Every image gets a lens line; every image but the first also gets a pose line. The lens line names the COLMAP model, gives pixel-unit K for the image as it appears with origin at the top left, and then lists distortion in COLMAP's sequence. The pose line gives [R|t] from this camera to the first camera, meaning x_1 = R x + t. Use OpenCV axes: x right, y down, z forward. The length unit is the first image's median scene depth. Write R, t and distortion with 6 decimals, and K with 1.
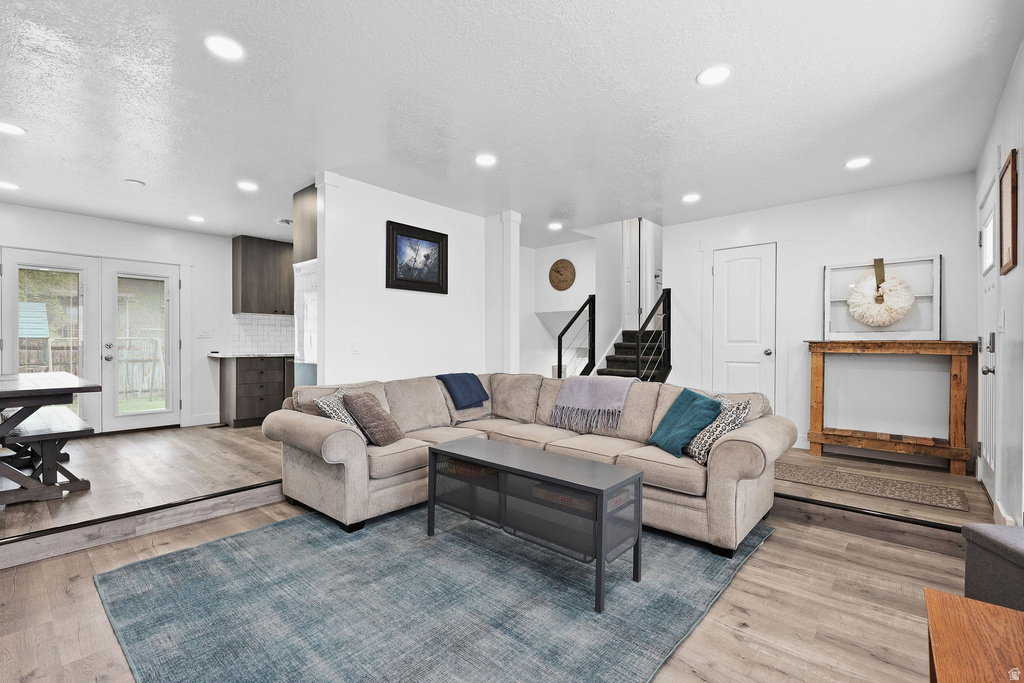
lens RADIAL K [[454.9, 0, 509.3], [0, 454.9, 344.4], [0, 0, 1]] dist [0.001169, 0.000195]
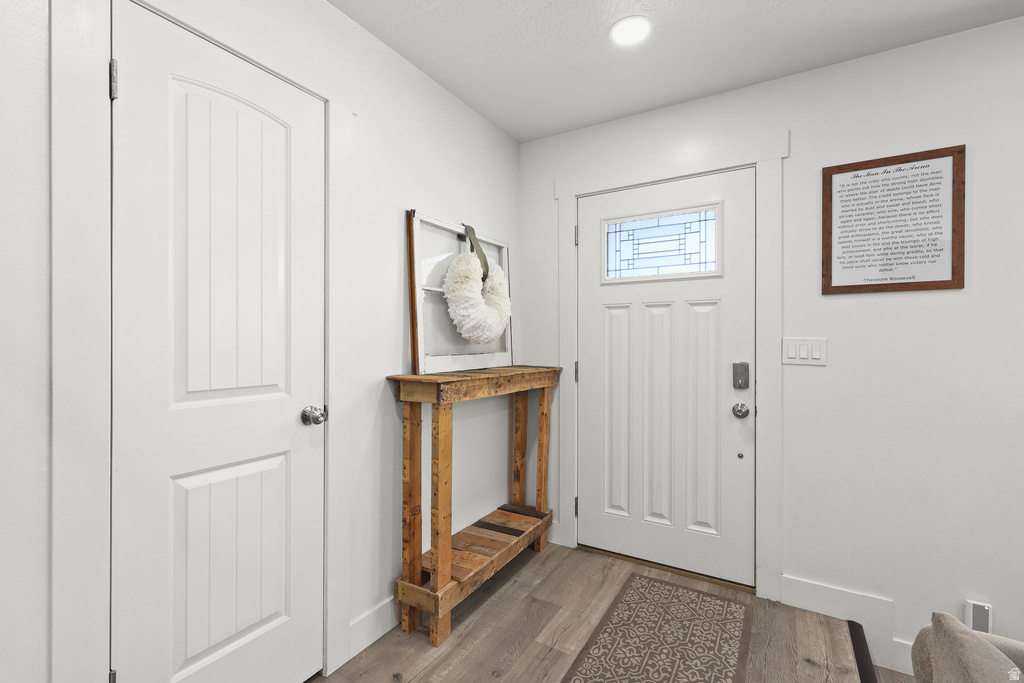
lens RADIAL K [[454.9, 0, 508.4], [0, 454.9, 342.8], [0, 0, 1]] dist [0.001169, 0.000195]
pose [[-0.193303, 0.000842, 0.981139, 0.257640], [0.001873, 0.999998, -0.000489, -0.042632], [-0.981137, 0.001743, -0.193304, 1.094222]]
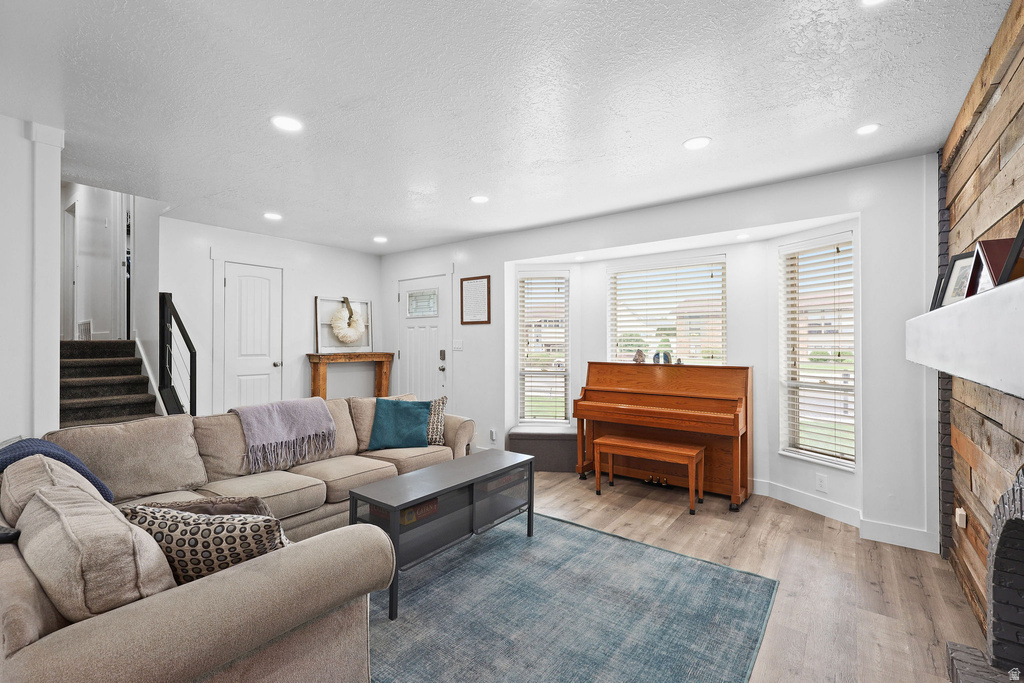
lens RADIAL K [[454.9, 0, 511.0], [0, 454.9, 342.3], [0, 0, 1]] dist [0.001169, 0.000195]
pose [[-0.092133, 0.001820, 0.995745, -0.704360], [0.002257, 0.999996, -0.001619, -0.039693], [-0.995744, 0.002098, -0.092137, 0.628690]]
